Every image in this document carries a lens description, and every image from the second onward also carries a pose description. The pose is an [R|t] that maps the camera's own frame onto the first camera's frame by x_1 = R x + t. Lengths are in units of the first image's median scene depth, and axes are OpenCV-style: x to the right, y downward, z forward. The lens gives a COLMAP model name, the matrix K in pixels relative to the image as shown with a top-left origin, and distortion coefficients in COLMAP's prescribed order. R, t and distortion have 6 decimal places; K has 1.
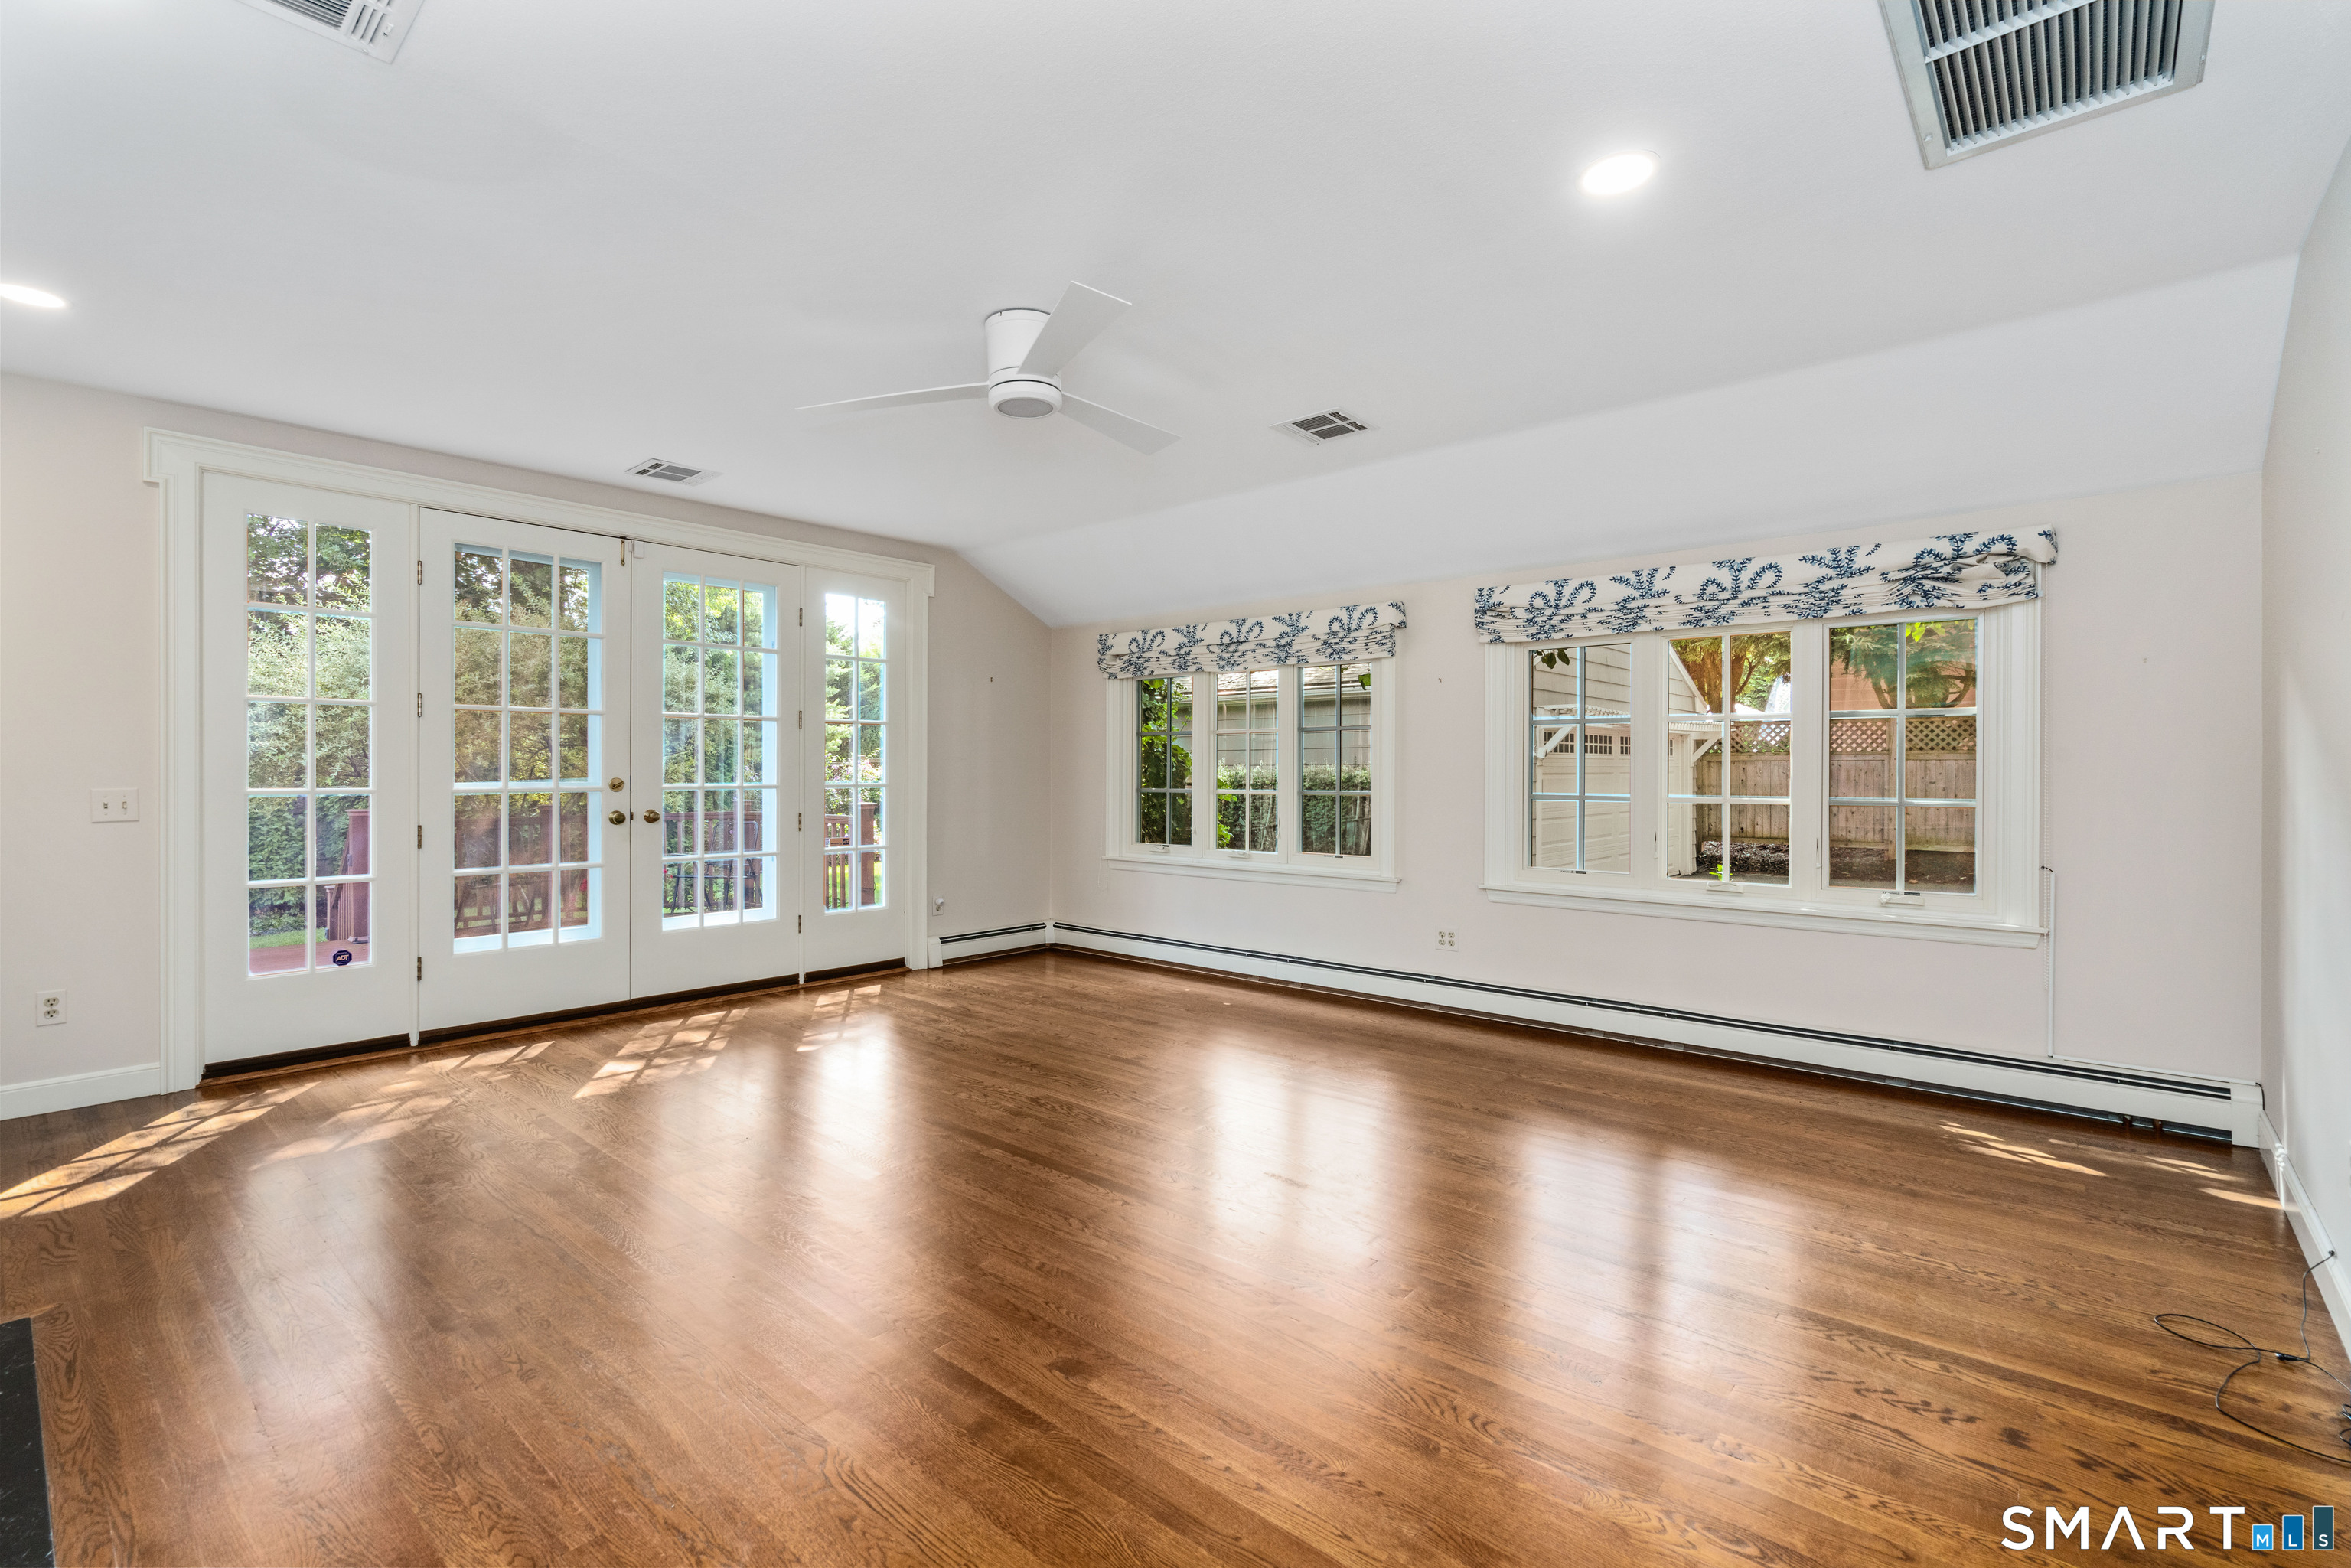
lens RADIAL K [[1061.0, 0, 1180.4], [0, 1061.0, 781.6], [0, 0, 1]] dist [0.004161, 0.000514]
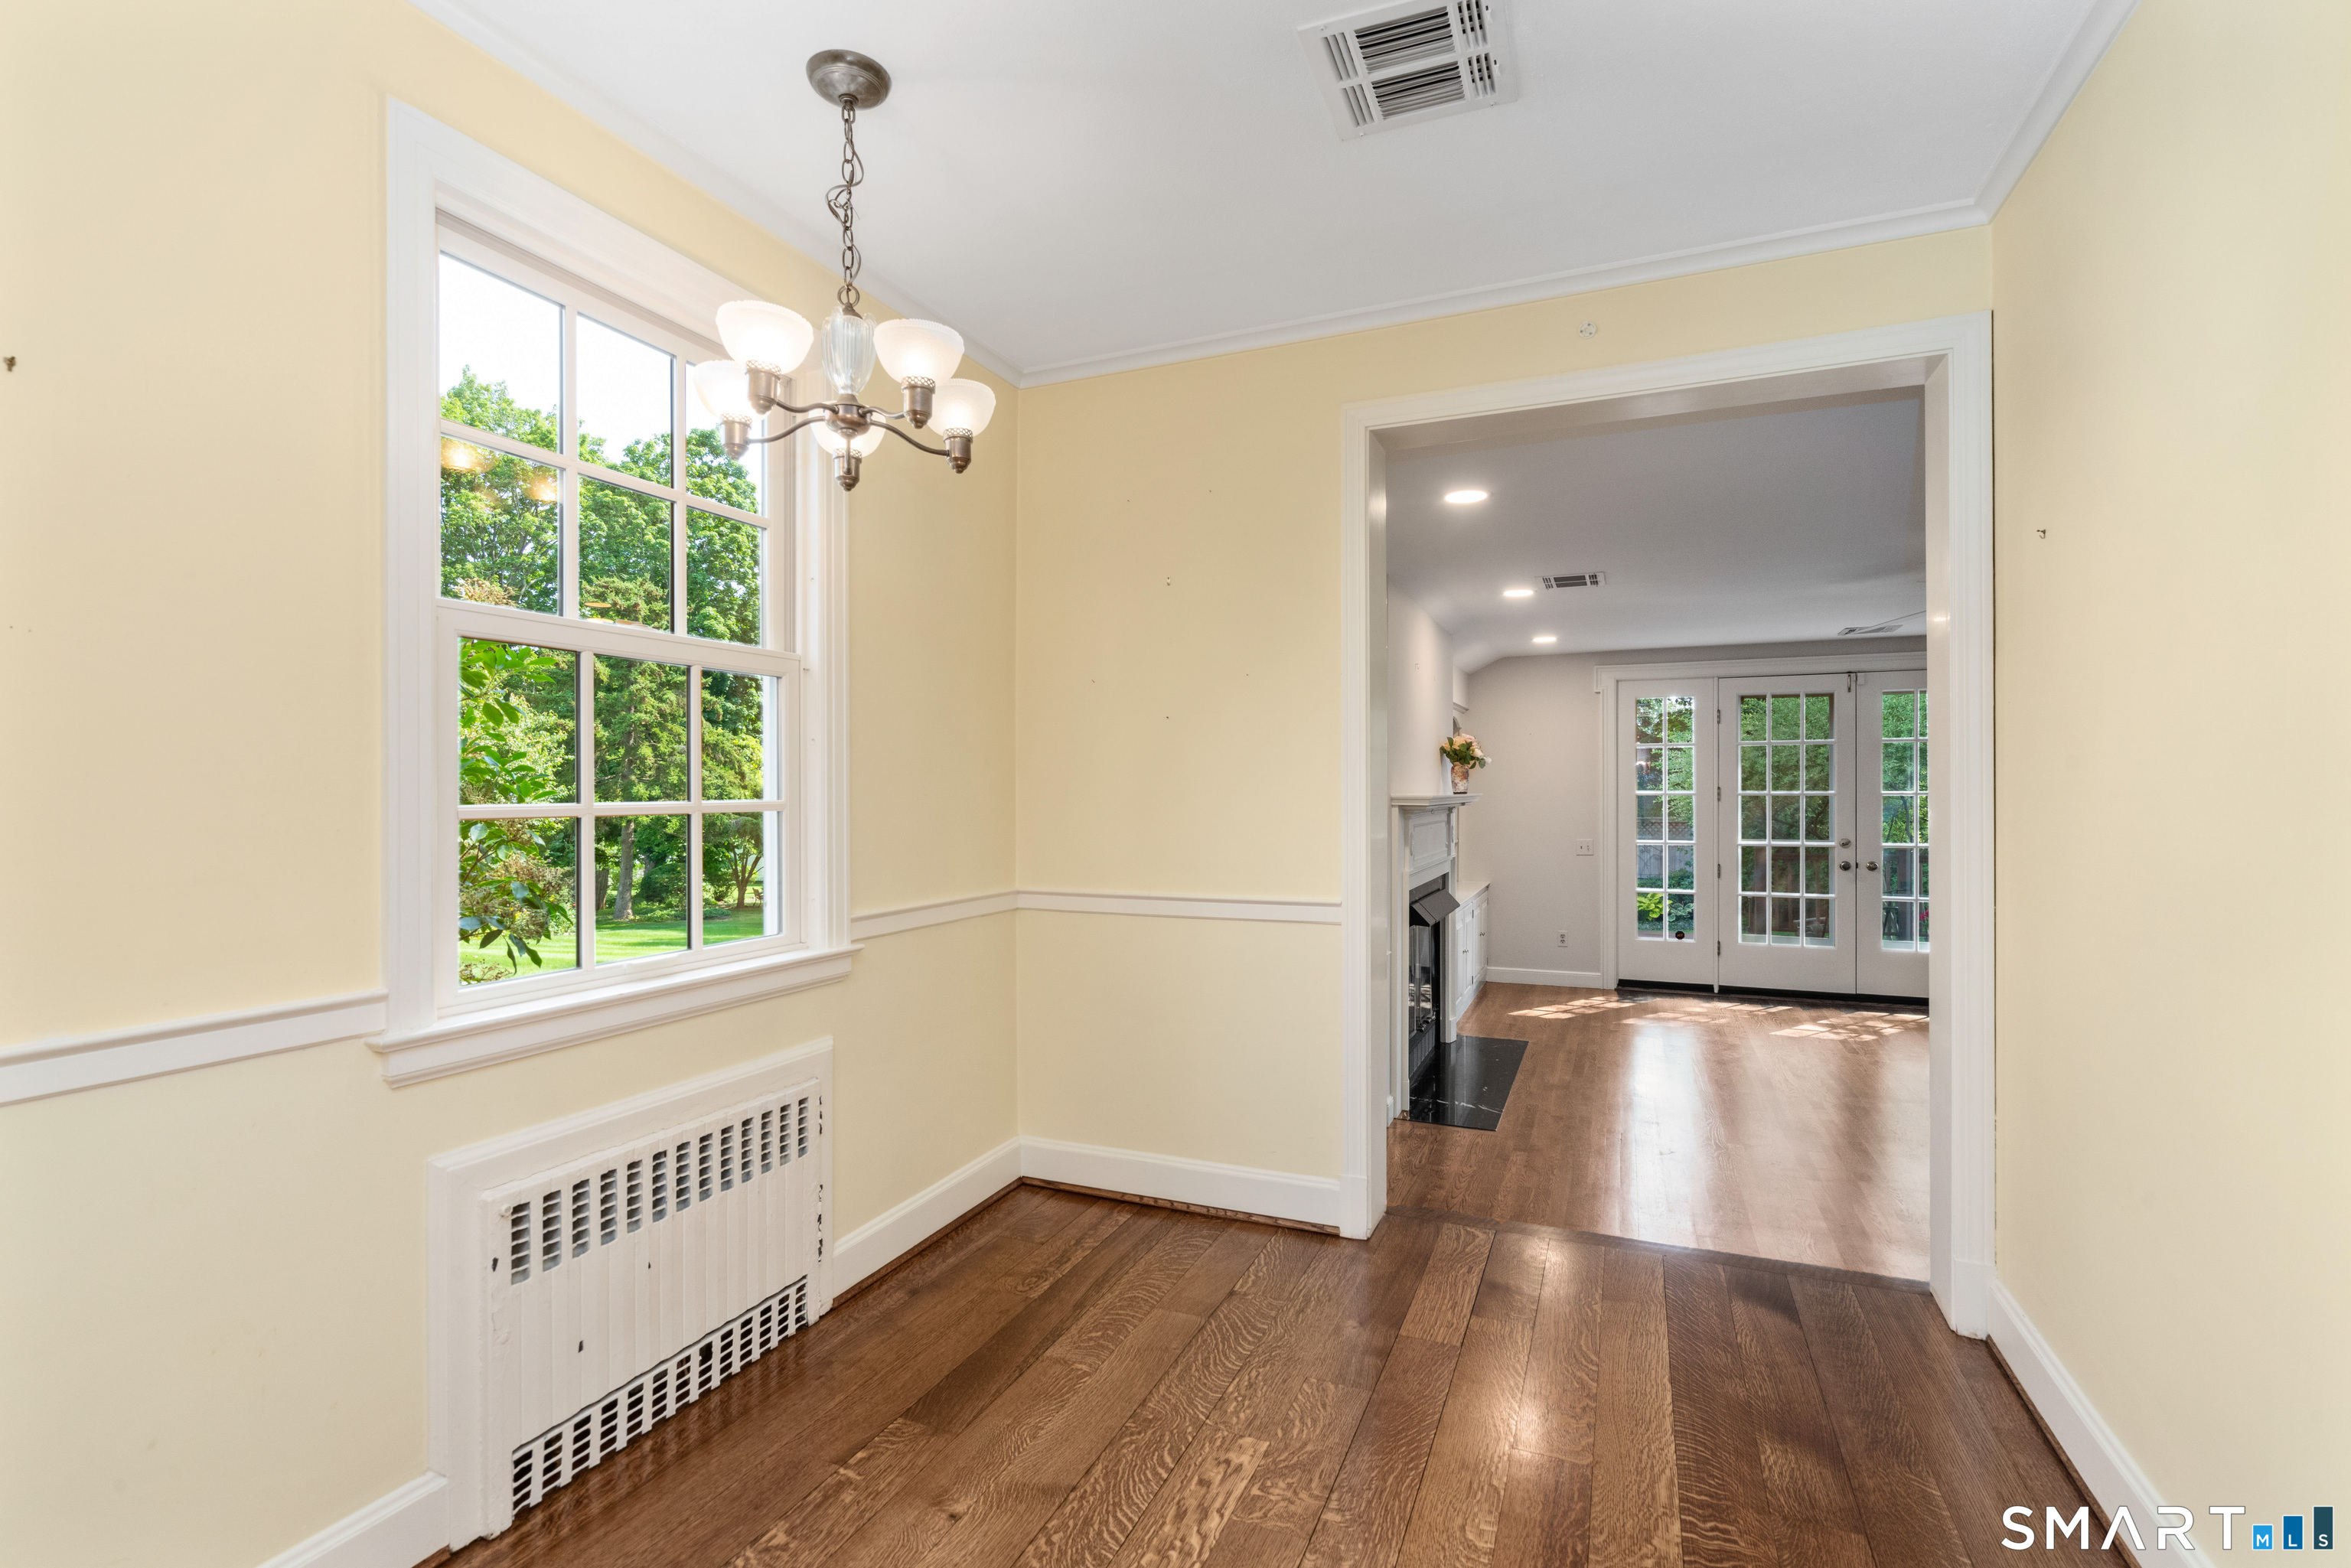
lens RADIAL K [[1061.0, 0, 1180.9], [0, 1061.0, 789.8], [0, 0, 1]] dist [0.004161, 0.000514]
pose [[0.306454, -0.002789, -0.951881, 0.613393], [-0.006197, 0.999969, -0.004925, -0.061437], [0.951865, 0.007409, 0.306428, -0.330076]]
